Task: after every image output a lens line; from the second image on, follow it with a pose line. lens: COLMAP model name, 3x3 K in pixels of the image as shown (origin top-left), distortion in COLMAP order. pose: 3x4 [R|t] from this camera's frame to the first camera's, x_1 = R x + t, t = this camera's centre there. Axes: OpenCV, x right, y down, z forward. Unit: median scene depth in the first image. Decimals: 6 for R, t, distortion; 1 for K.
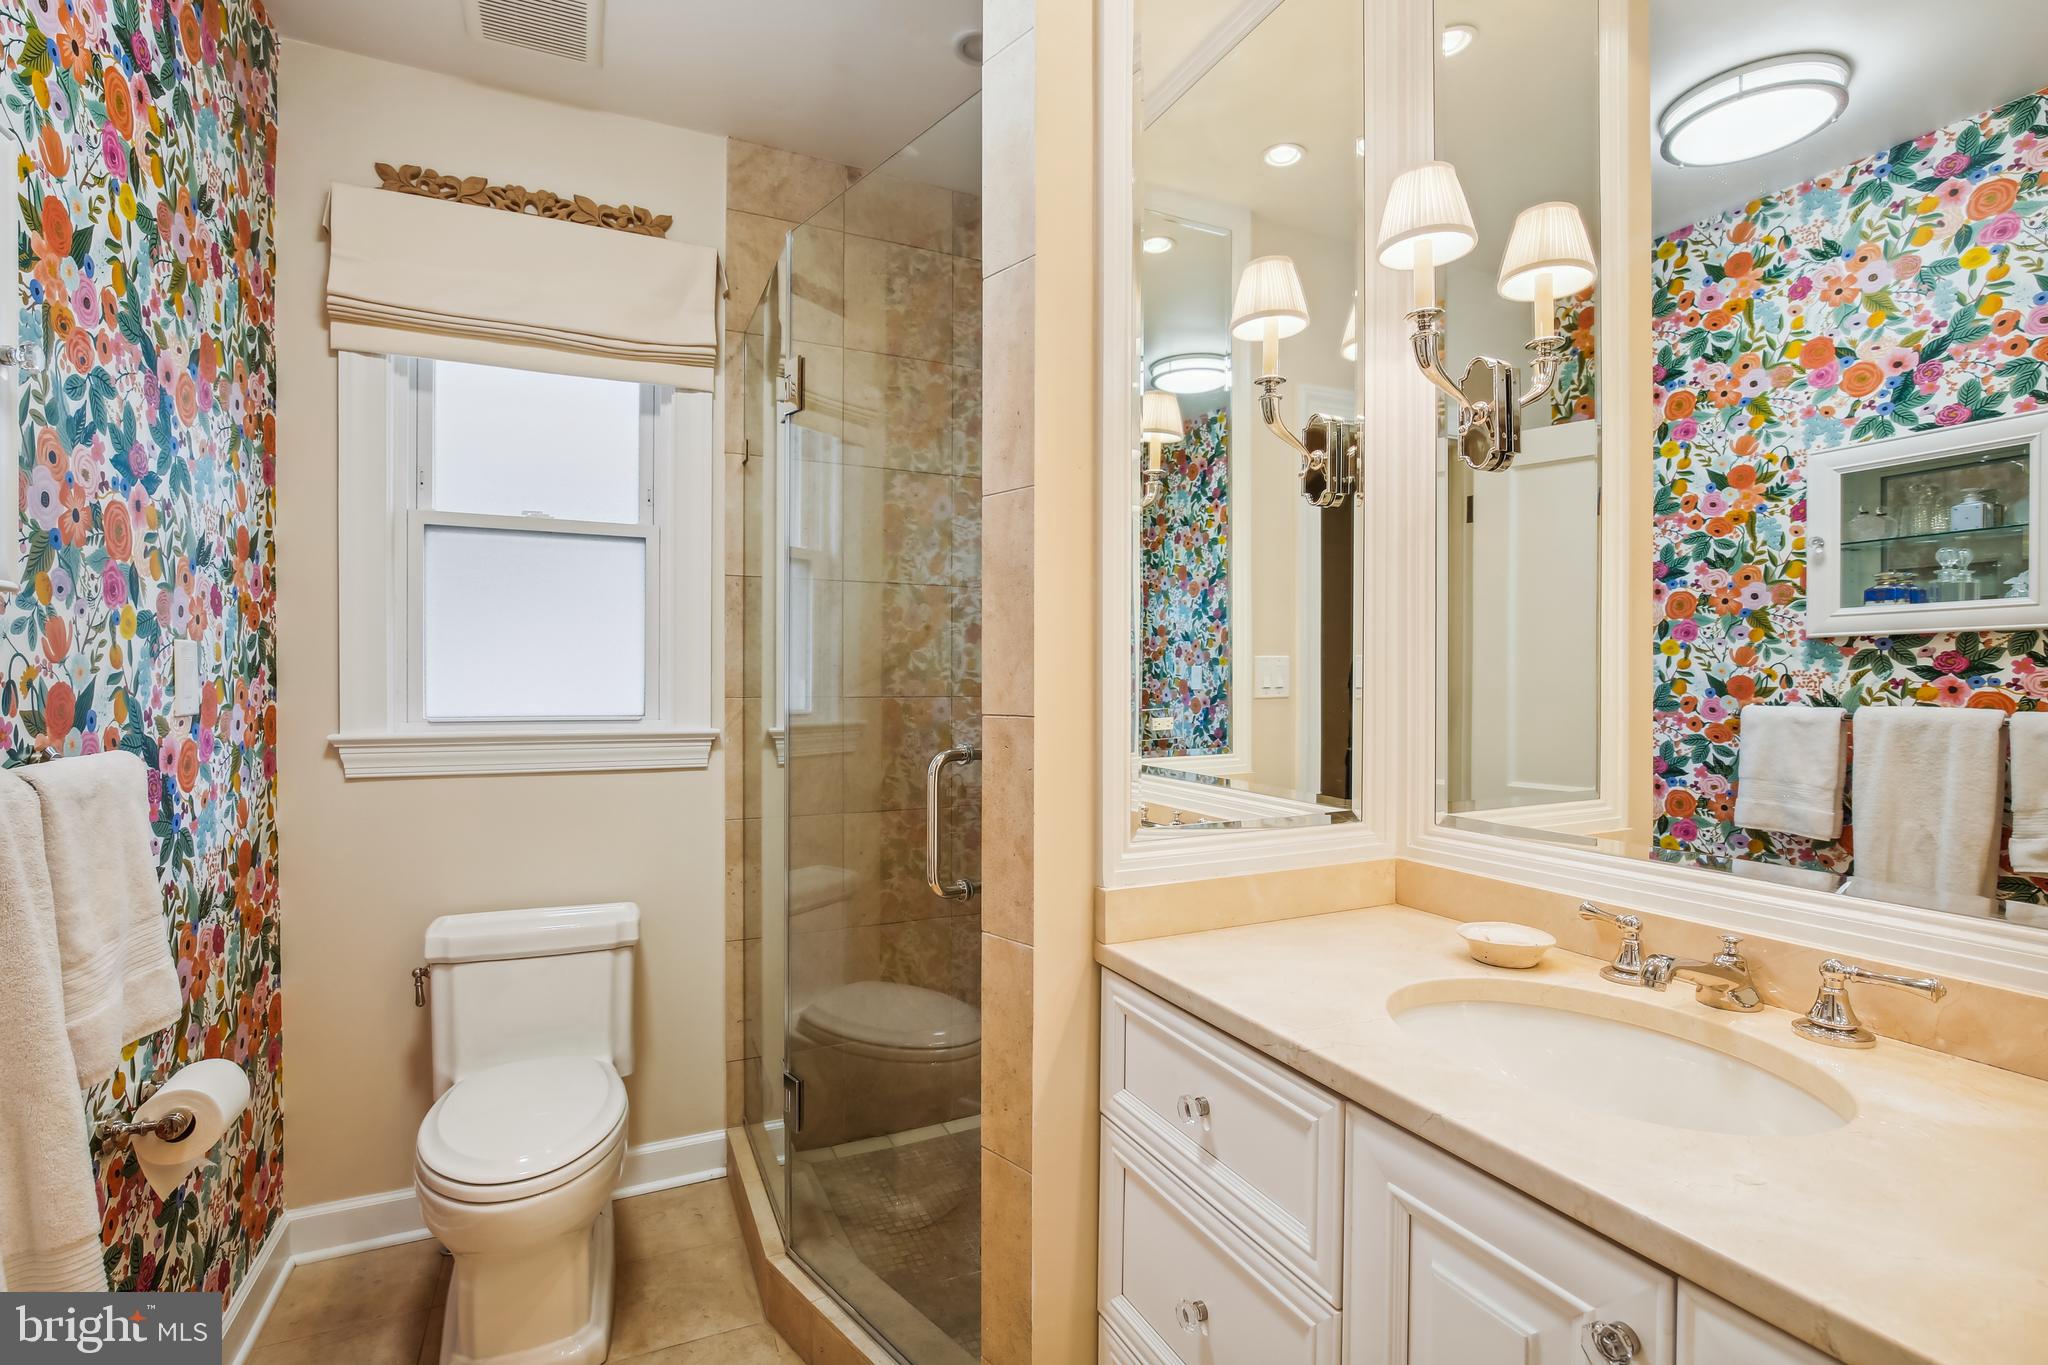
lens RADIAL K [[942.0, 0, 1025.4], [0, 942.0, 685.7], [0, 0, 1]] dist [-0.021252, 0.005996]
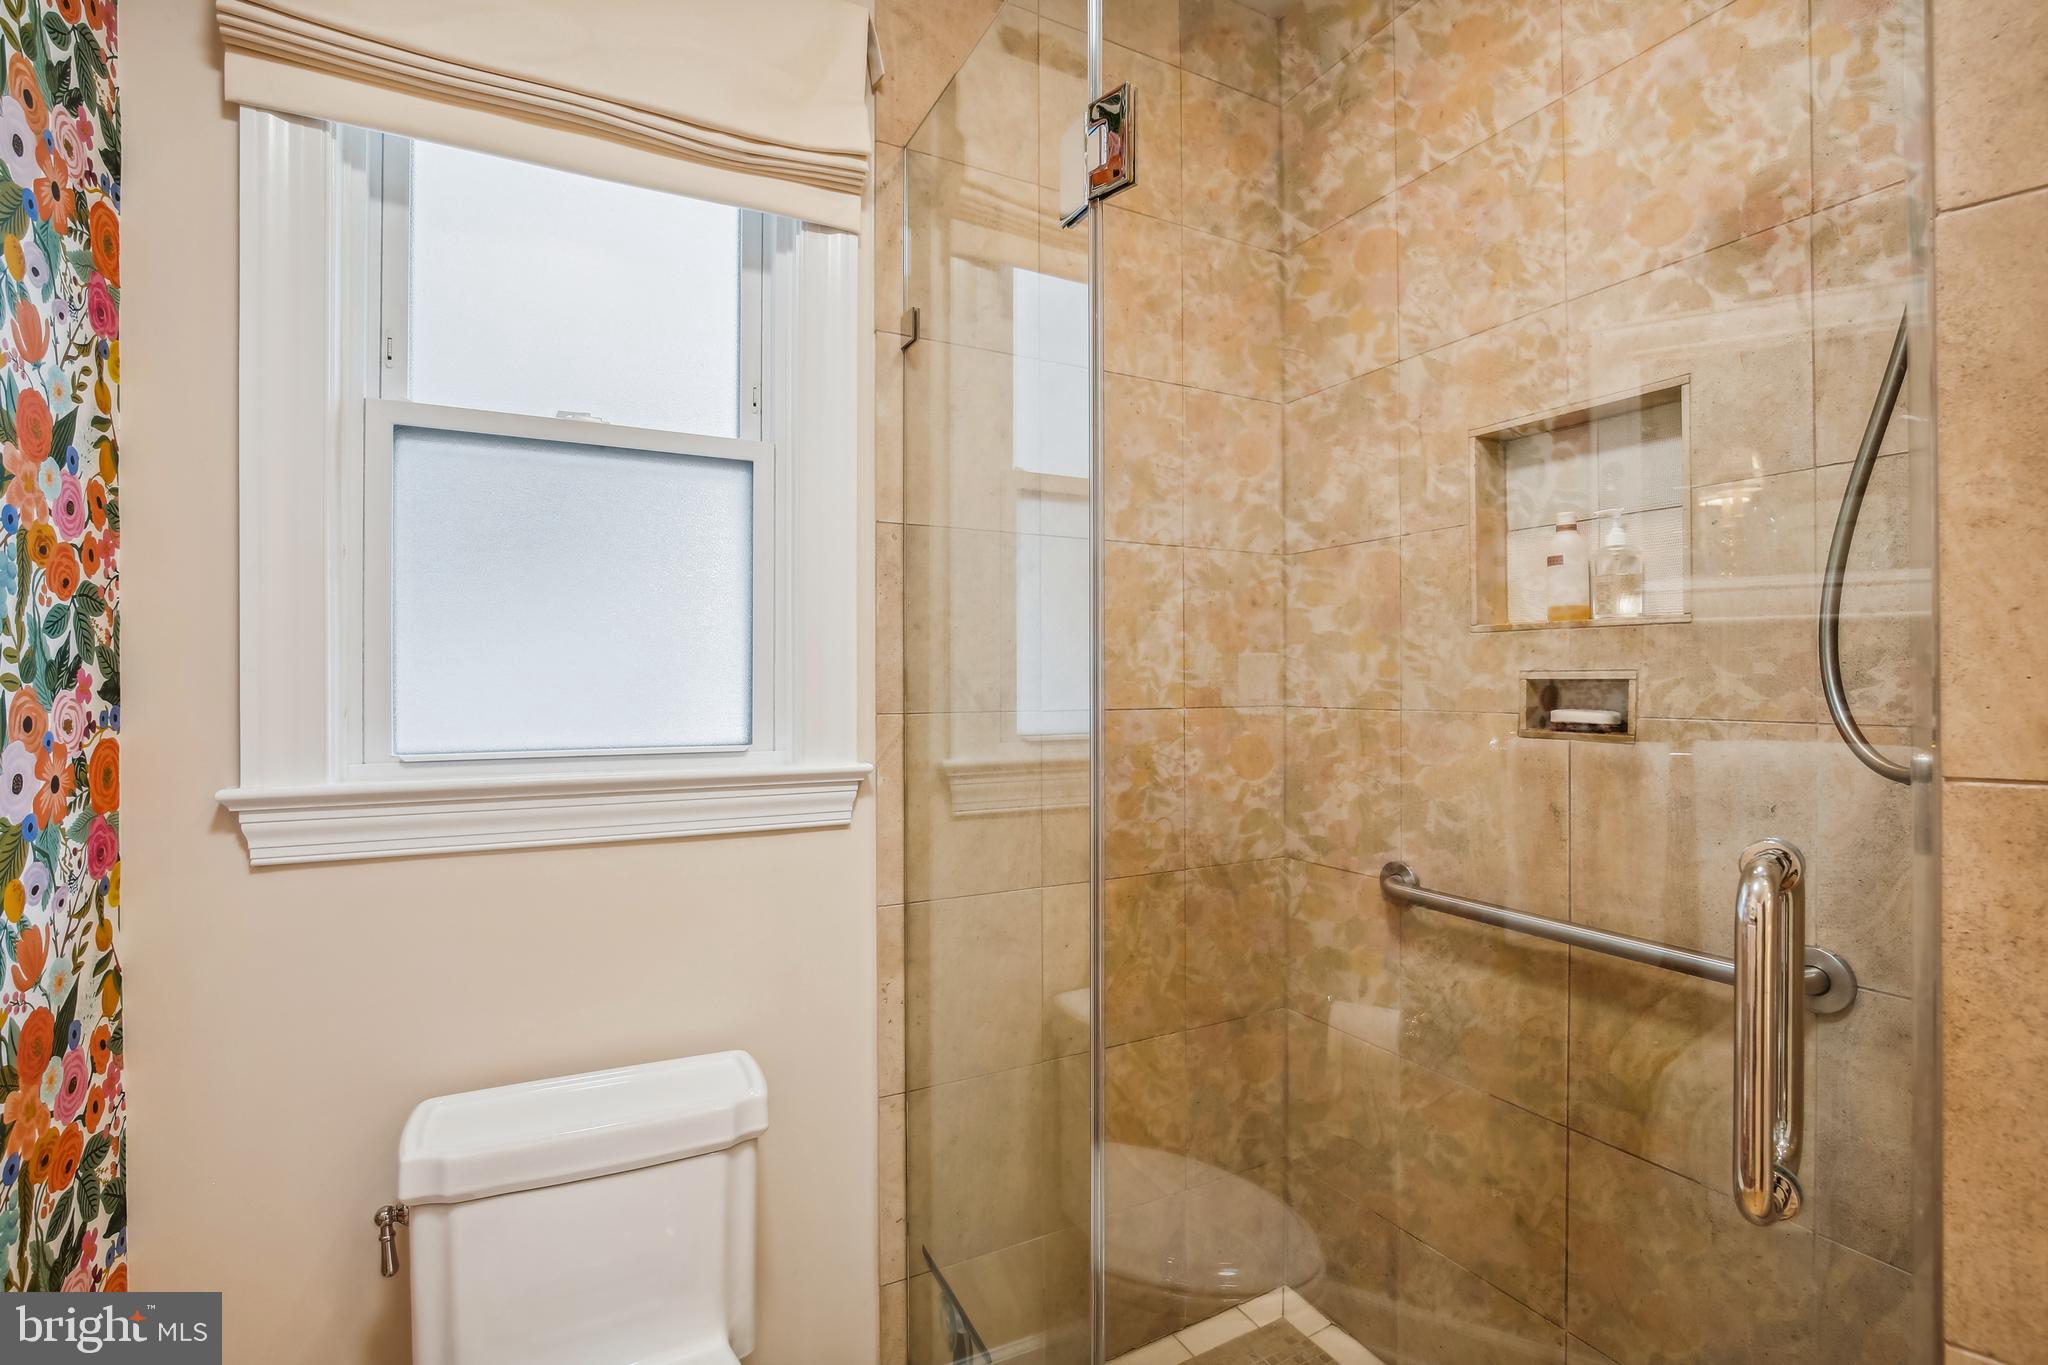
lens RADIAL K [[942.0, 0, 1034.4], [0, 942.0, 678.0], [0, 0, 1]] dist [-0.021252, 0.005996]
pose [[0.998887, -0.006904, 0.046657, -0.281386], [0.007457, 0.999904, -0.011697, -0.003972], [-0.046572, 0.012031, 0.998842, 0.415093]]
